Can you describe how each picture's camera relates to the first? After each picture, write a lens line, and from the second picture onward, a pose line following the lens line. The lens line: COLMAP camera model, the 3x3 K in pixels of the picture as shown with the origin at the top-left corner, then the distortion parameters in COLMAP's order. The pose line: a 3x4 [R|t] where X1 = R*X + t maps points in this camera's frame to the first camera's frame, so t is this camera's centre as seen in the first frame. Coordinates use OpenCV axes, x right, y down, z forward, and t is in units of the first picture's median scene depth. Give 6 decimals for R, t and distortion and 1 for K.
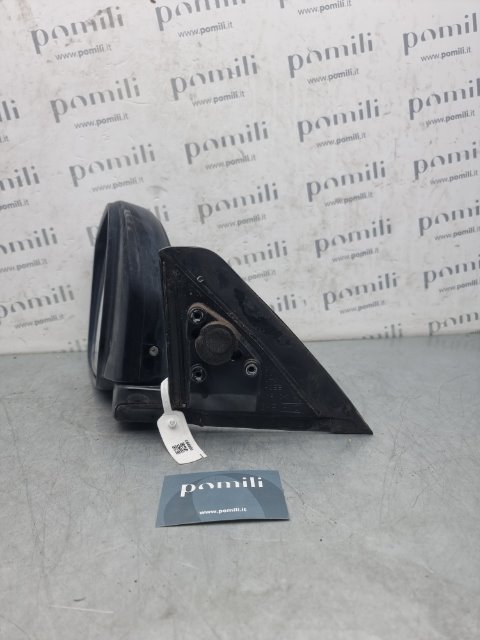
lens RADIAL K [[443.6, 0, 240.7], [0, 443.6, 321.0], [0, 0, 1]] dist [0.034104, -0.019078]
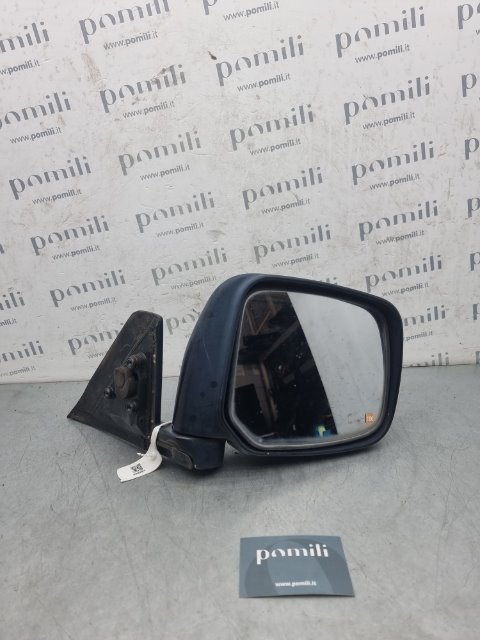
lens RADIAL K [[443.6, 0, 240.6], [0, 443.6, 310.3], [0, 0, 1]] dist [0.034104, -0.019078]
pose [[0.997518, 0.005260, -0.070212, -0.055195], [-0.000258, 0.997472, 0.071058, -0.193111], [0.070408, -0.070863, 0.994998, -0.063837]]
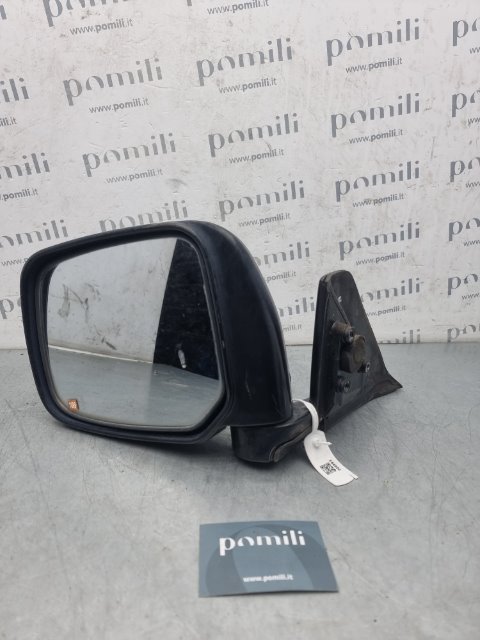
lens RADIAL K [[443.6, 0, 231.3], [0, 443.6, 312.4], [0, 0, 1]] dist [0.034104, -0.019078]
pose [[0.998996, 0.039430, 0.021249, -0.084443], [-0.041106, 0.995510, 0.085265, -0.113669], [-0.017792, -0.086053, 0.996132, 0.051862]]
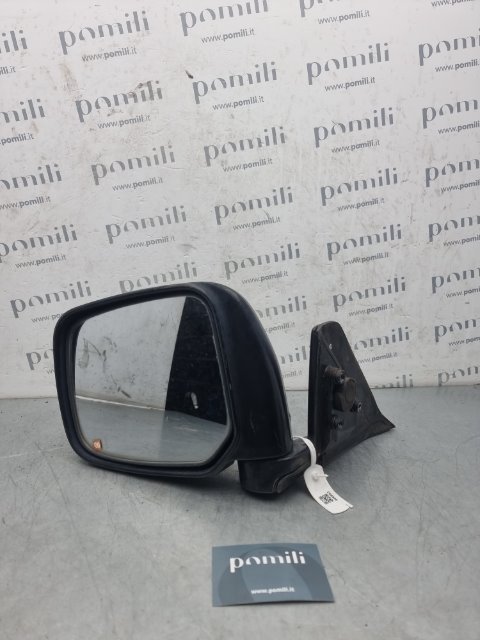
lens RADIAL K [[443.6, 0, 230.9], [0, 443.6, 318.6], [0, 0, 1]] dist [0.034104, -0.019078]
pose [[0.999682, 0.024825, 0.004530, -0.085843], [-0.024748, 0.999562, -0.016203, -0.114479], [-0.004930, 0.016086, 0.999858, -0.055191]]
